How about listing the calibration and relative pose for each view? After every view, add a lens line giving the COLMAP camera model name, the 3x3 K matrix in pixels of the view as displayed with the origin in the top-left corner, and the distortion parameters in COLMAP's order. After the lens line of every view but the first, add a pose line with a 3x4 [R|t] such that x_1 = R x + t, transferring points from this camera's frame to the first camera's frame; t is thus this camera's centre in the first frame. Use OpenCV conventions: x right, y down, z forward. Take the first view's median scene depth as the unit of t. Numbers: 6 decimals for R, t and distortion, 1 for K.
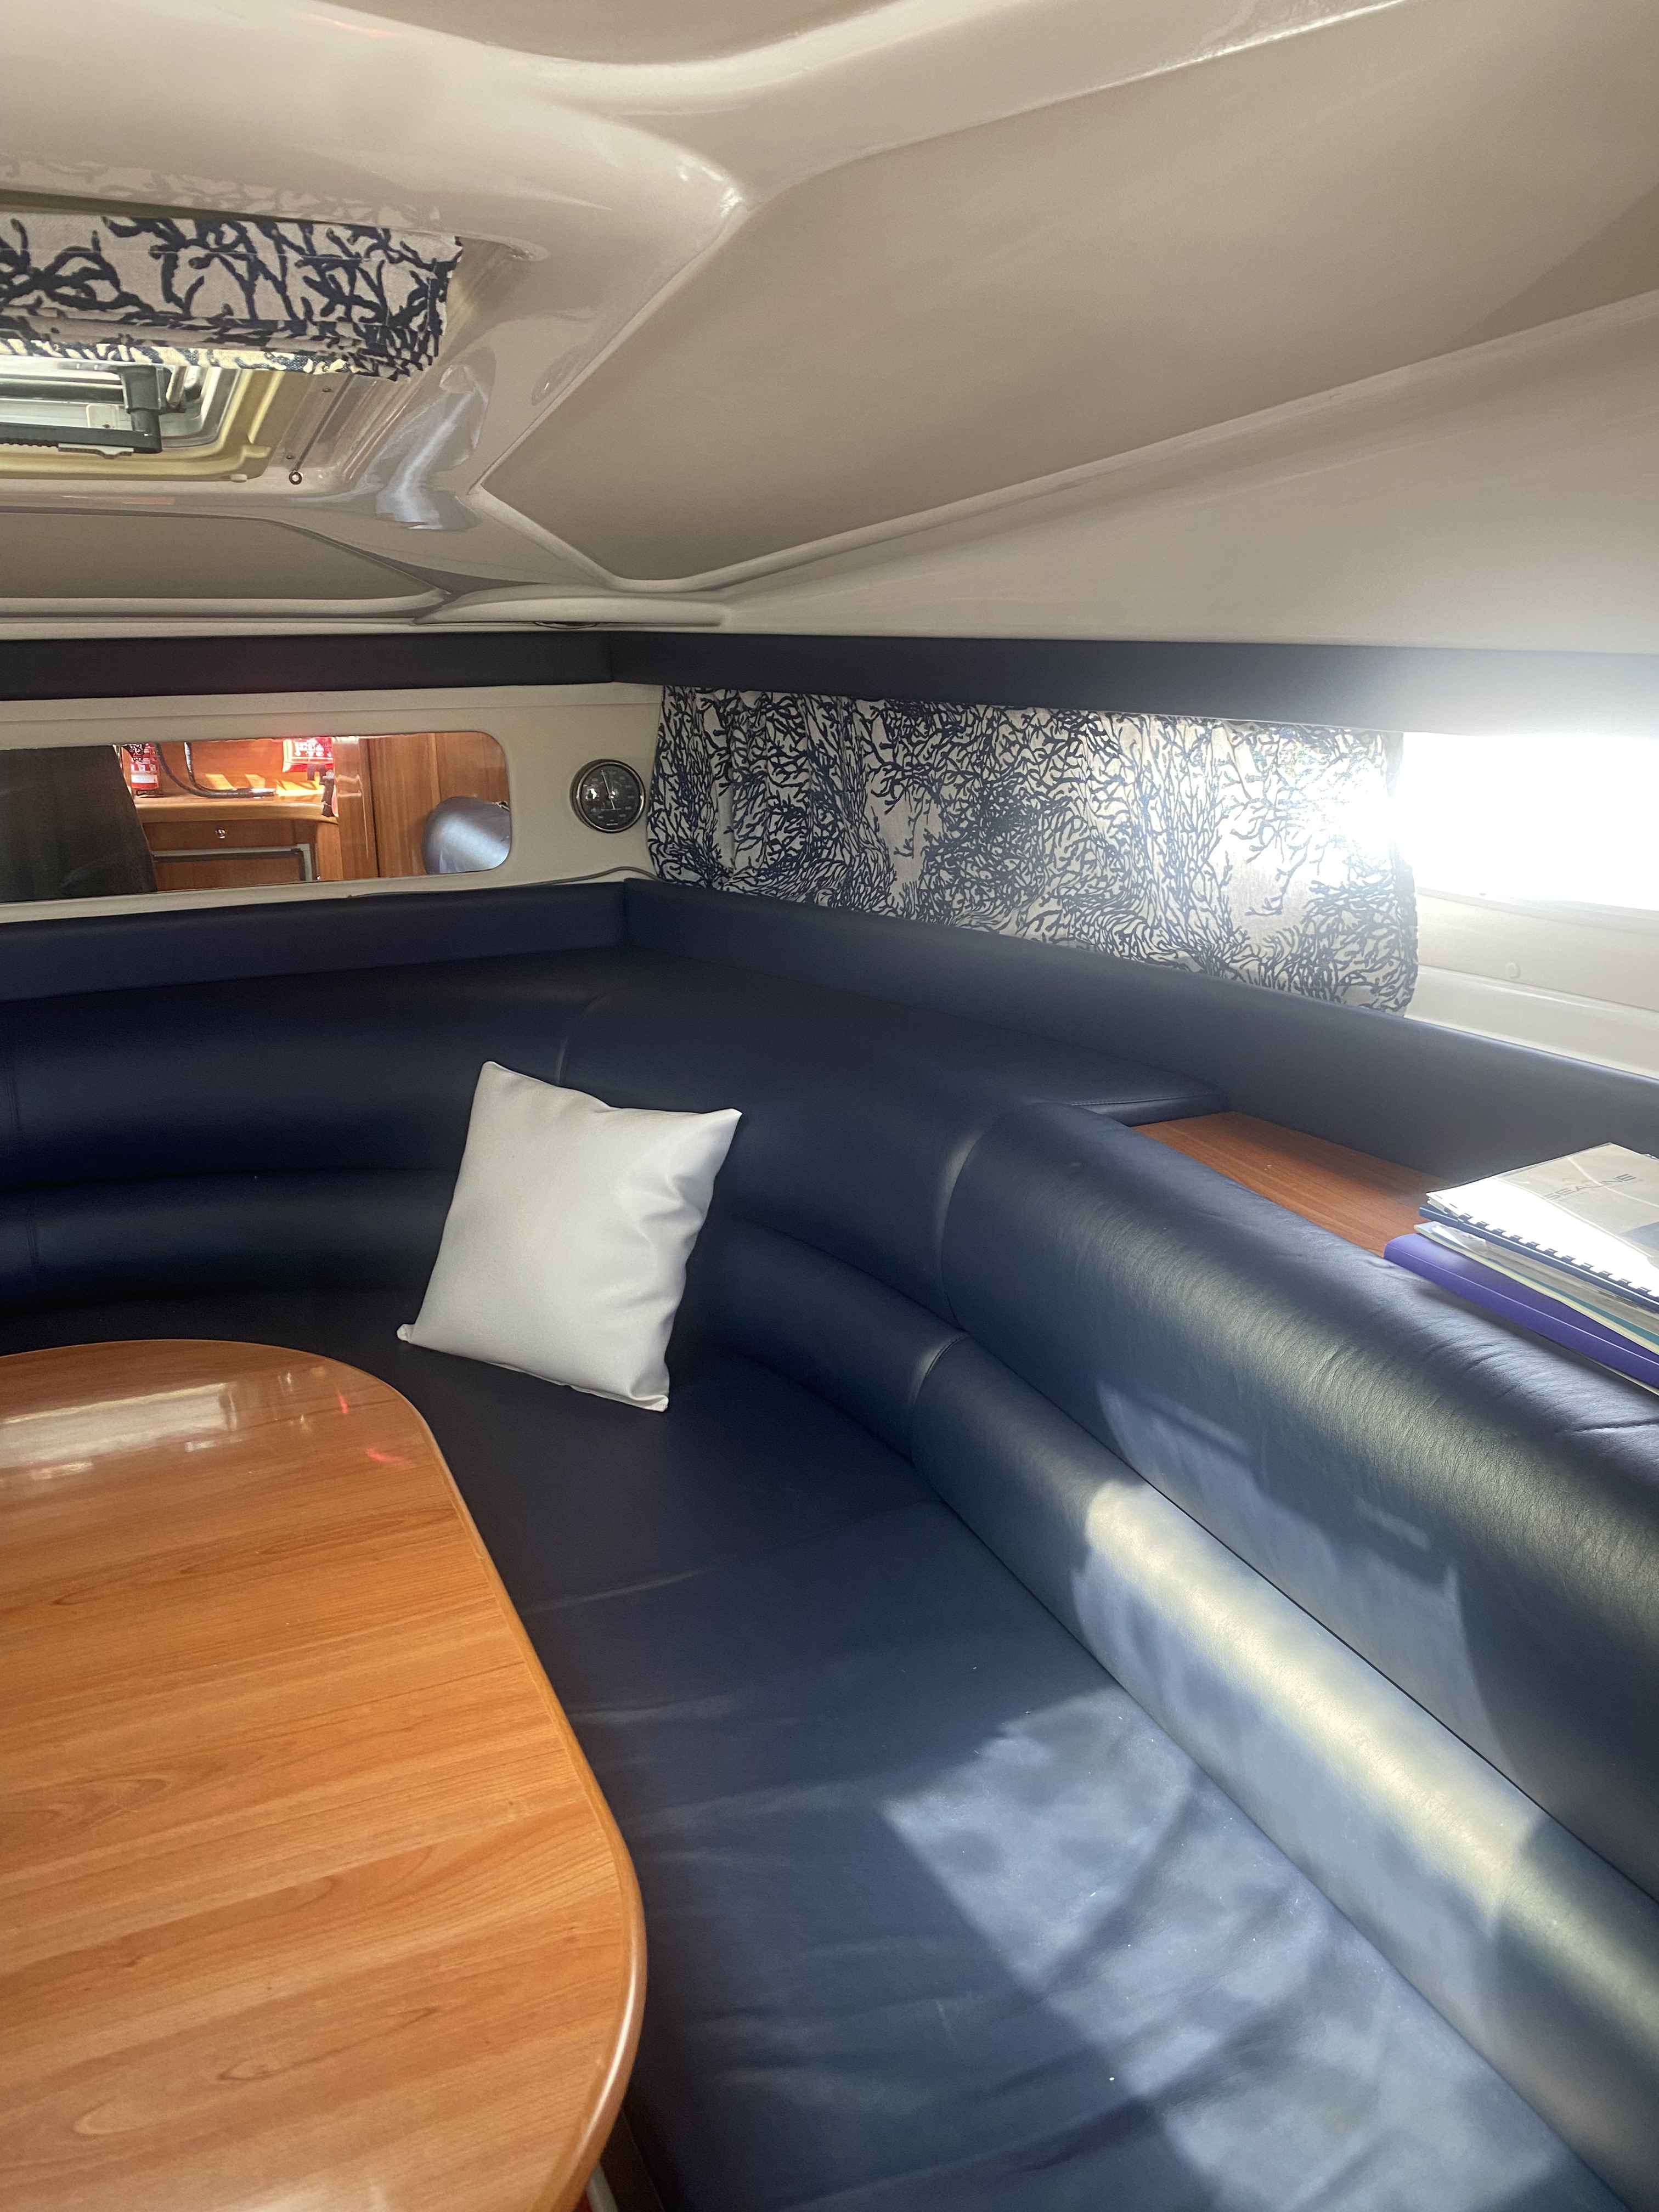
lens RADIAL K [[1711.2, 0, 847.0], [0, 1711.2, 1093.7], [0, 0, 1]] dist [0.078190, -0.091530]
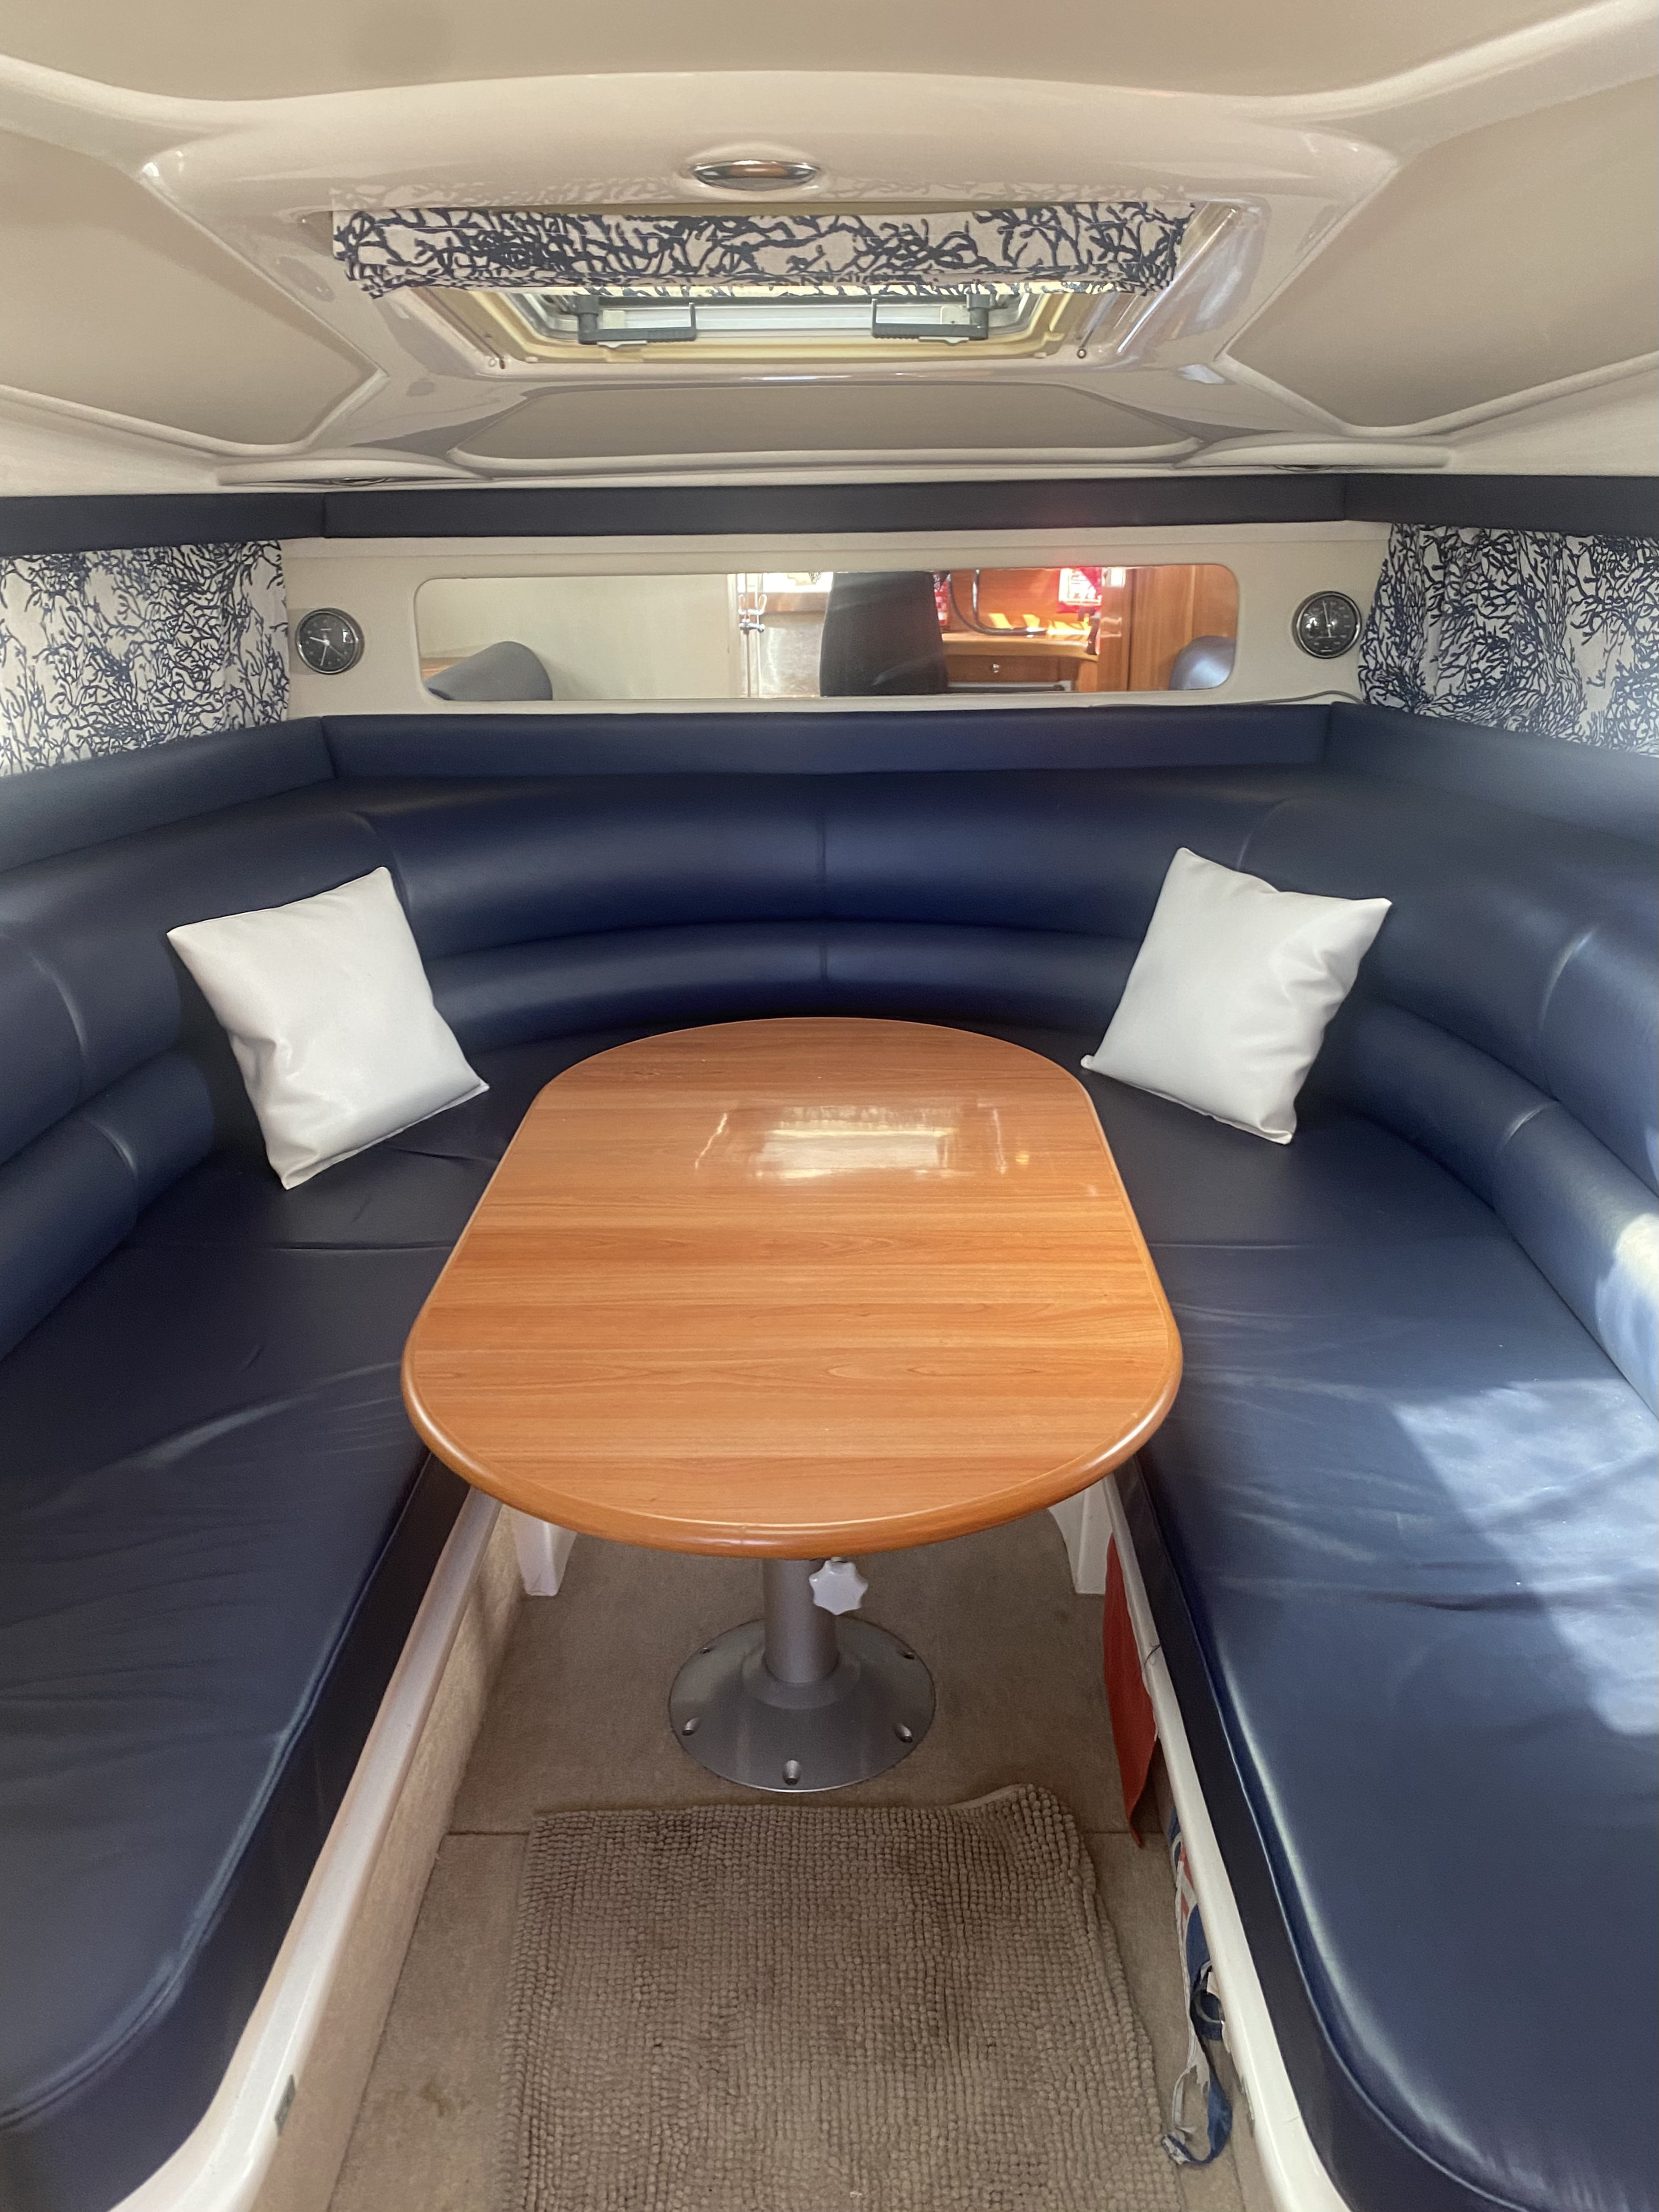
lens RADIAL K [[1726.5, 0, 823.3], [0, 1726.5, 1085.8], [0, 0, 1]] dist [-0.005348, 0.003081]
pose [[0.903624, 0.137925, -0.405513, 0.071475], [-0.106445, 0.989347, 0.099305, 0.053496], [0.414890, -0.046569, 0.908679, -0.188637]]
